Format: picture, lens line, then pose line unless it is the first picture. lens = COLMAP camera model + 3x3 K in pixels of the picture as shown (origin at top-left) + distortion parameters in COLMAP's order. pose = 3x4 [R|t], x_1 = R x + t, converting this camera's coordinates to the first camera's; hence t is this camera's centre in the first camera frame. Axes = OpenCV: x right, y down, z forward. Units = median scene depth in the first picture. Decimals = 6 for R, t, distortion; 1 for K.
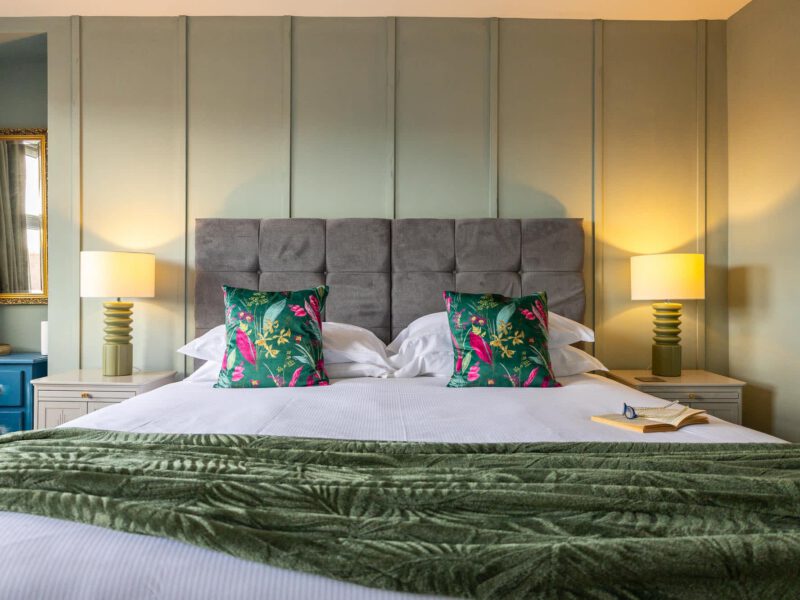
lens RADIAL K [[552.0, 0, 399.9], [0, 552.0, 323.6], [0, 0, 1]] dist [-0.001325, -0.000535]
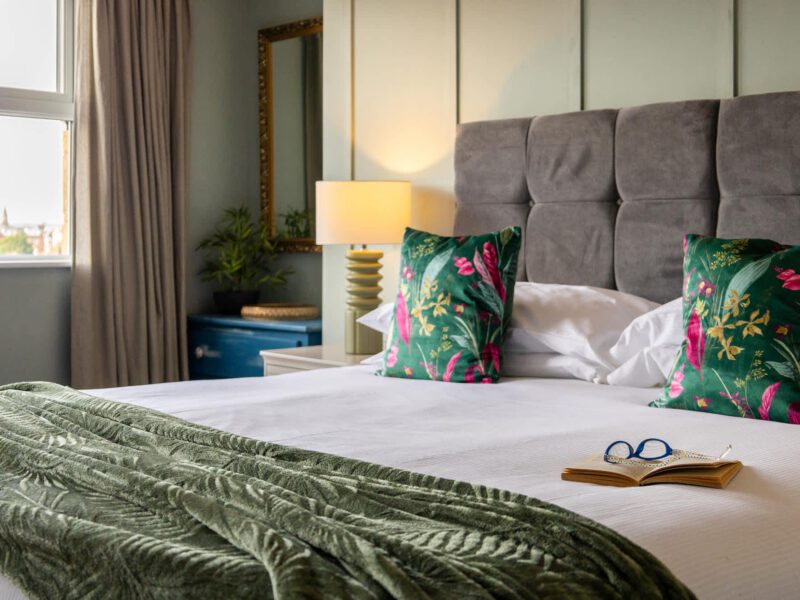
lens RADIAL K [[1082.0, 0, 400.0], [0, 1082.0, 300.0], [0, 0, 1]] dist [-0.007903, 0.007528]
pose [[0.729712, 0.035713, -0.682822, 0.602314], [-0.029569, 0.999349, 0.020669, -0.007222], [0.683115, 0.005108, 0.730292, 0.019445]]
